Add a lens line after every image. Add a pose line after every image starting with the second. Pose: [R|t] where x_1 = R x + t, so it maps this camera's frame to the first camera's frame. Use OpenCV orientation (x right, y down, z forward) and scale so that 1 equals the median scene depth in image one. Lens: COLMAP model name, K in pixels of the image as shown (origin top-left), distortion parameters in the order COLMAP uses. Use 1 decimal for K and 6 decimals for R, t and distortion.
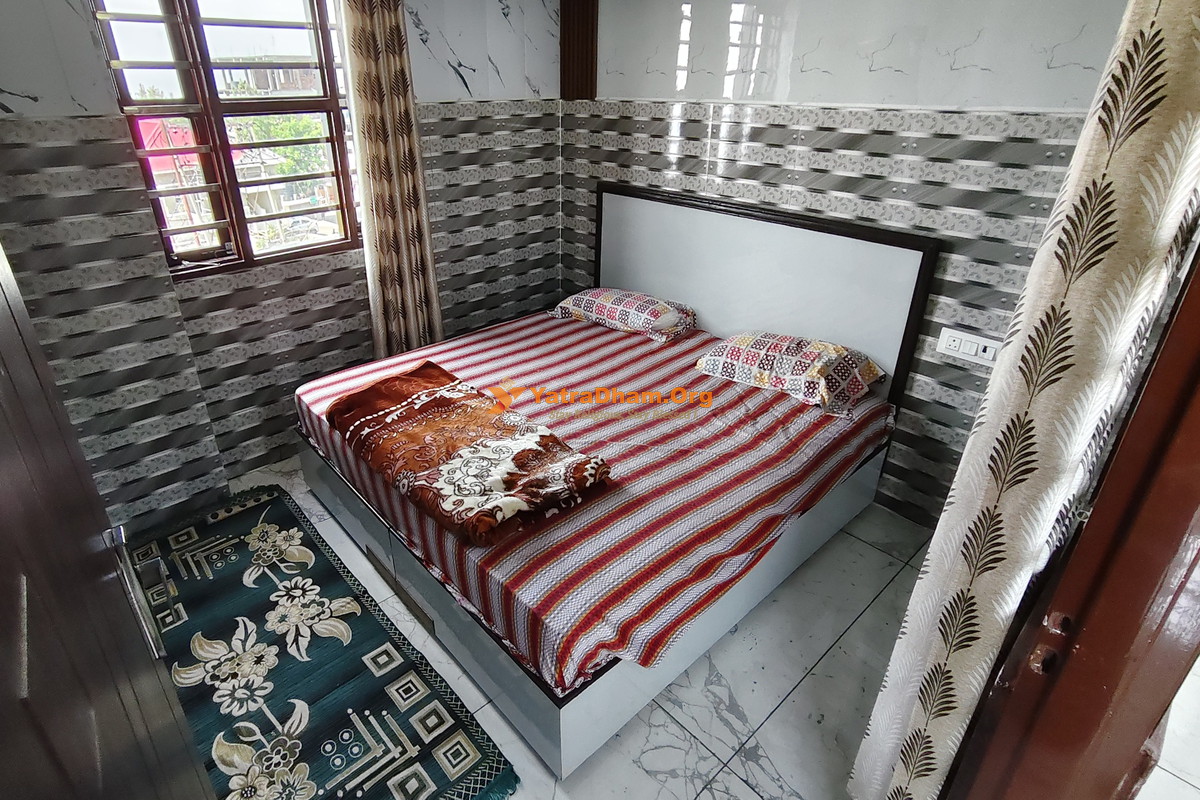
lens RADIAL K [[638.8, 0, 577.5], [0, 638.8, 402.2], [0, 0, 1]] dist [-0.019271, 0.000758]
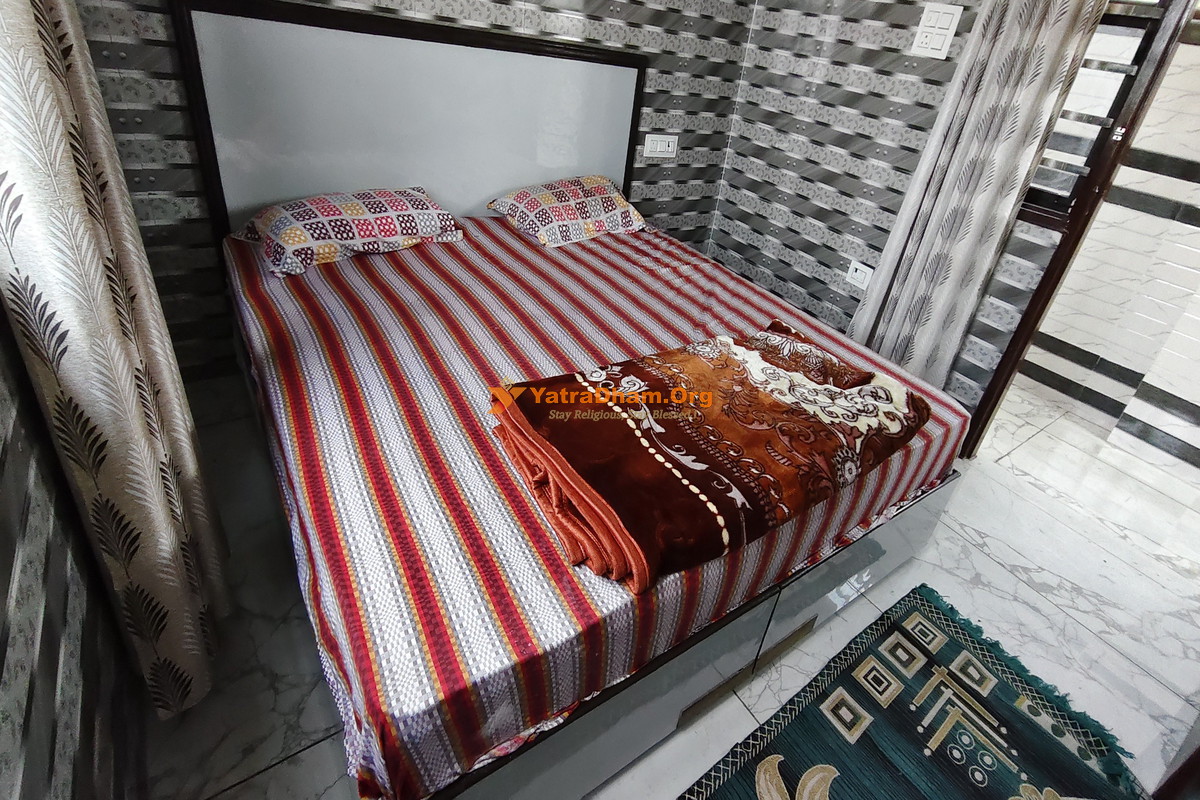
lens RADIAL K [[638.8, 0, 577.5], [0, 638.8, 402.2], [0, 0, 1]] dist [-0.019271, 0.000758]
pose [[0.051148, -0.488608, 0.871003, -0.771971], [0.343444, 0.827557, 0.444068, -0.292168], [-0.937779, 0.276428, 0.210137, 1.053036]]
